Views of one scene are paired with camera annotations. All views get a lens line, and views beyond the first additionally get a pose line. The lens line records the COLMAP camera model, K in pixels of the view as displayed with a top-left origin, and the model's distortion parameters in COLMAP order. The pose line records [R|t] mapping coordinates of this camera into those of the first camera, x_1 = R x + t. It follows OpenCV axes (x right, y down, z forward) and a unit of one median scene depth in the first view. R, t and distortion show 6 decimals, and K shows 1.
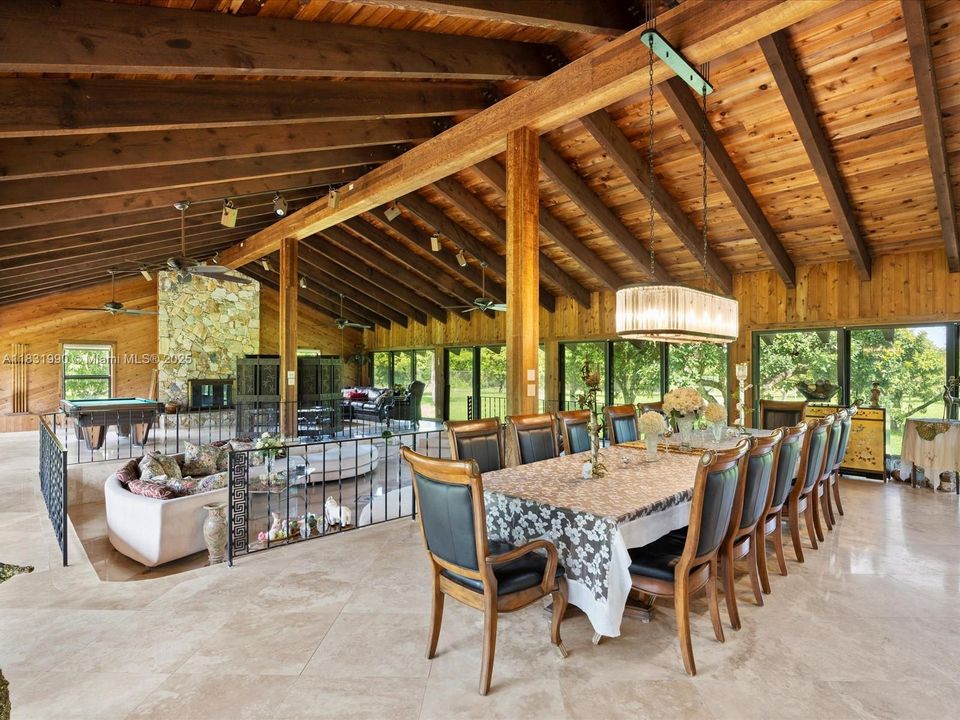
lens RADIAL K [[495.5, 0, 487.5], [0, 495.5, 365.8], [0, 0, 1]] dist [-0.006489, 0.001010]
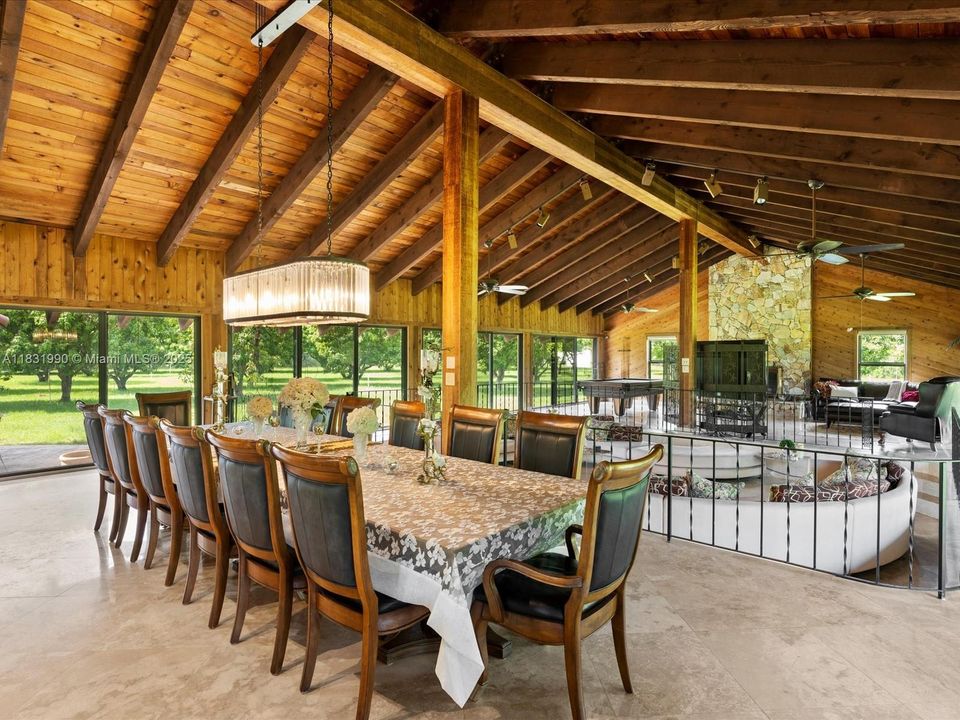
lens RADIAL K [[515.7, 0, 485.8], [0, 515.7, 357.3], [0, 0, 1]] dist [-0.003996, 0.000788]
pose [[0.019216, 0.006235, -0.999796, 0.862826], [0.003026, 0.999976, 0.006295, 0.002164], [0.999811, -0.003147, 0.019197, 0.848672]]
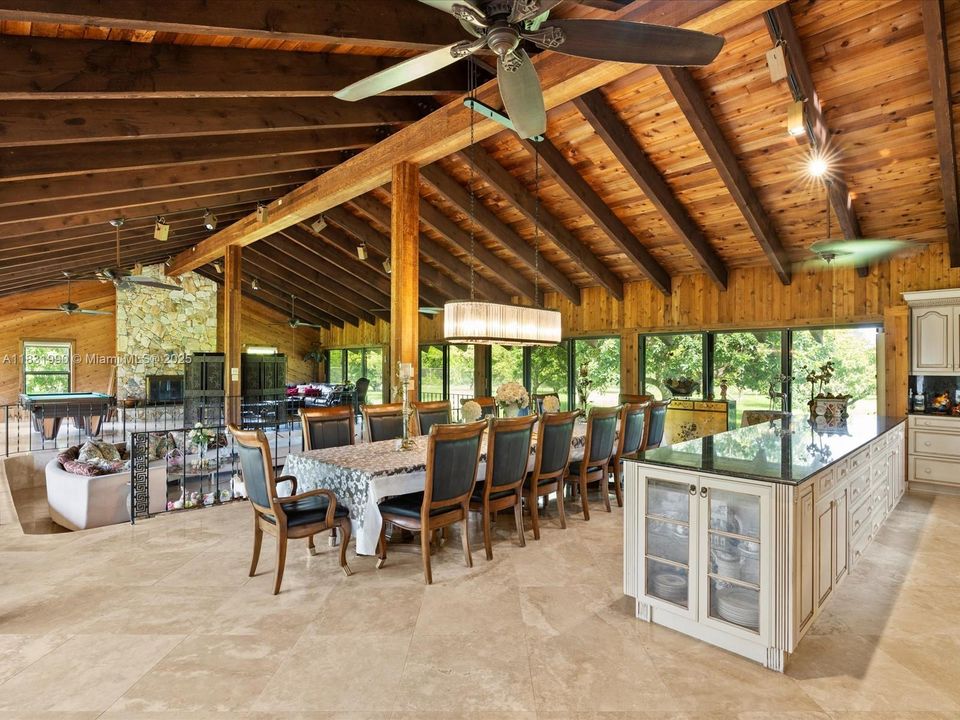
lens RADIAL K [[515.7, 0, 502.8], [0, 515.7, 364.4], [0, 0, 1]] dist [-0.003996, 0.000788]
pose [[0.999868, 0.003068, 0.015976, 0.259126], [-0.003126, 0.999989, 0.003635, -0.004406], [-0.015965, -0.003685, 0.999866, -0.207132]]
